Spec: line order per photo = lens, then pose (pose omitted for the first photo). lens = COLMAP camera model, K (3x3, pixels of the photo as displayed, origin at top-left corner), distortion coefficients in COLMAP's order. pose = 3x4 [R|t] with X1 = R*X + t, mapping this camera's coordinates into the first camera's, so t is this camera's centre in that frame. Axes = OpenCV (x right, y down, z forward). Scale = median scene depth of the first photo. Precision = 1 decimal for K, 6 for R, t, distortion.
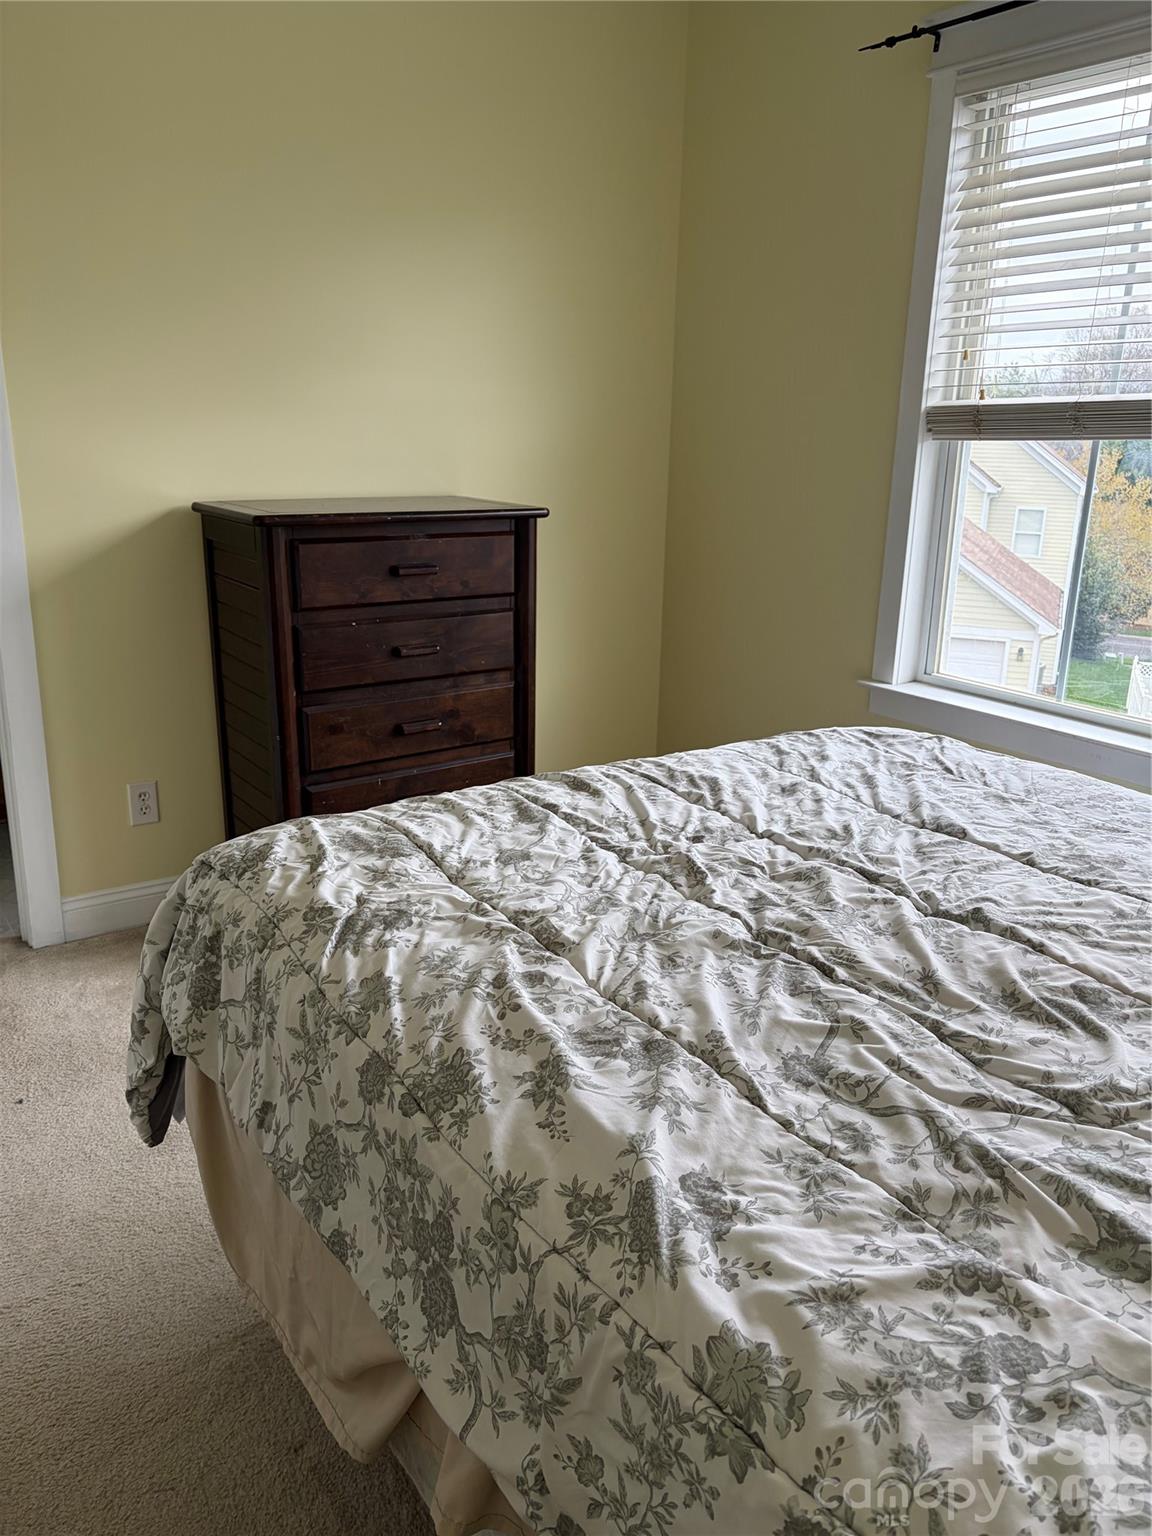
lens RADIAL K [[1142.1, 0, 576.0], [0, 1142.1, 768.0], [0, 0, 1]] dist [0.023540, 0.002074]
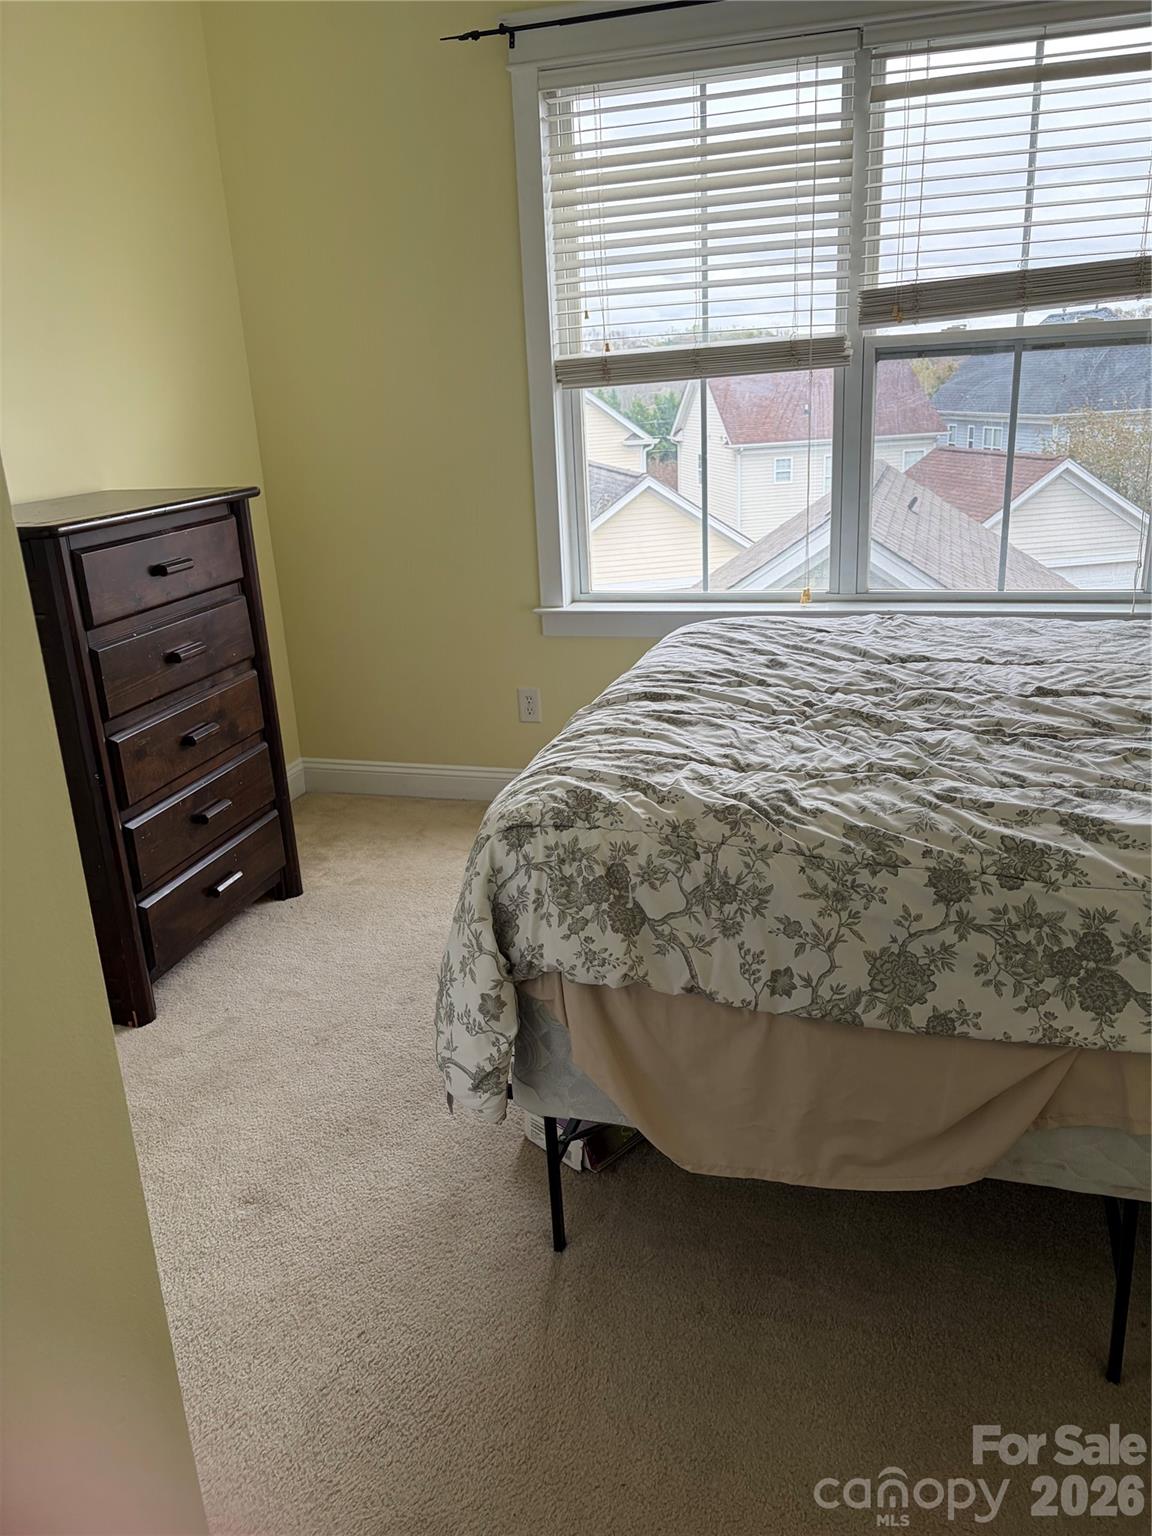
lens RADIAL K [[1153.7, 0, 574.2], [0, 1153.7, 743.1], [0, 0, 1]] dist [0.029283, 0.004677]
pose [[0.789521, -0.243777, 0.563231, -0.743585], [0.241943, 0.967036, 0.079403, -0.052656], [-0.564021, 0.073579, 0.822476, 0.099728]]
